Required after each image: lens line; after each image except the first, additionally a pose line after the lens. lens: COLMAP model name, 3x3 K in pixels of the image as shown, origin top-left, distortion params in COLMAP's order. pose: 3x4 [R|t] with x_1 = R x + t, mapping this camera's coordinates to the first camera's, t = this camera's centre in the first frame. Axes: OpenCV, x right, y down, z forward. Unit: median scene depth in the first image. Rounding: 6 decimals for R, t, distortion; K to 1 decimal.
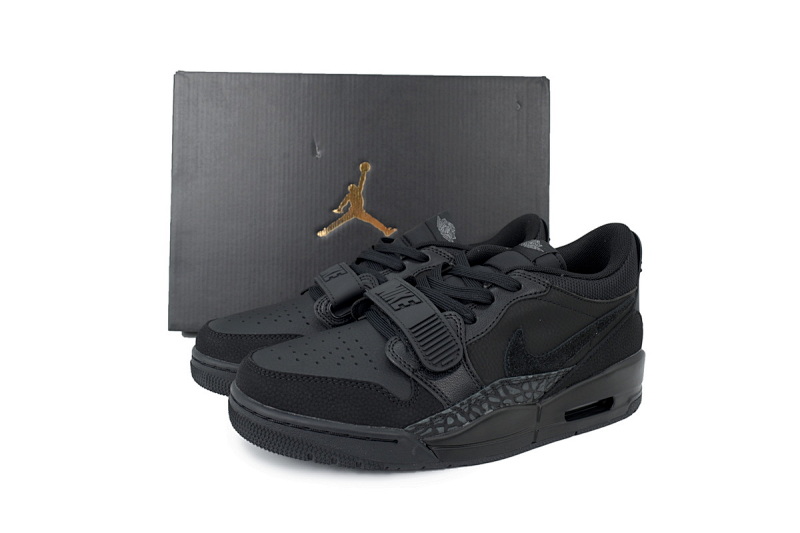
lens RADIAL K [[615.6, 0, 402.5], [0, 615.6, 269.7], [0, 0, 1]] dist [-0.013810, -0.007130]
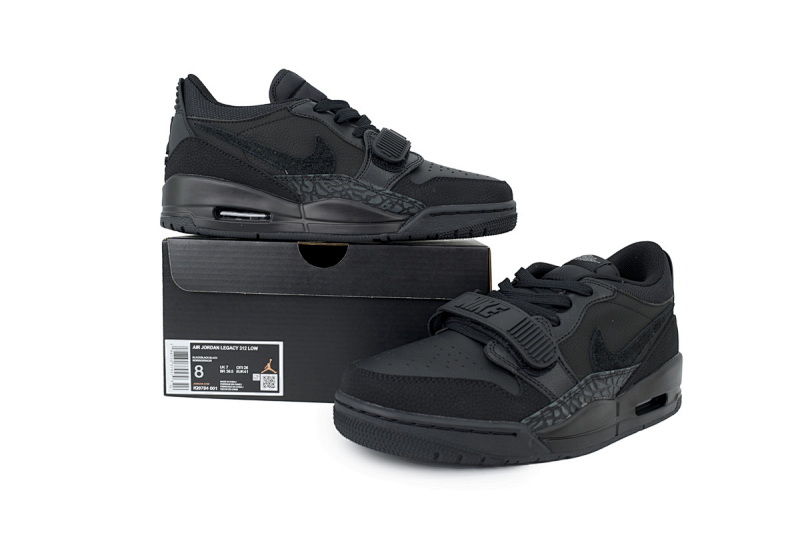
lens RADIAL K [[615.6, 0, 397.1], [0, 615.6, 263.0], [0, 0, 1]] dist [-0.013810, -0.007130]
pose [[0.984990, -0.020171, 0.171426, -0.363592], [0.042304, 0.991069, -0.126460, 0.107027], [-0.167345, 0.131814, 0.977047, -0.030229]]
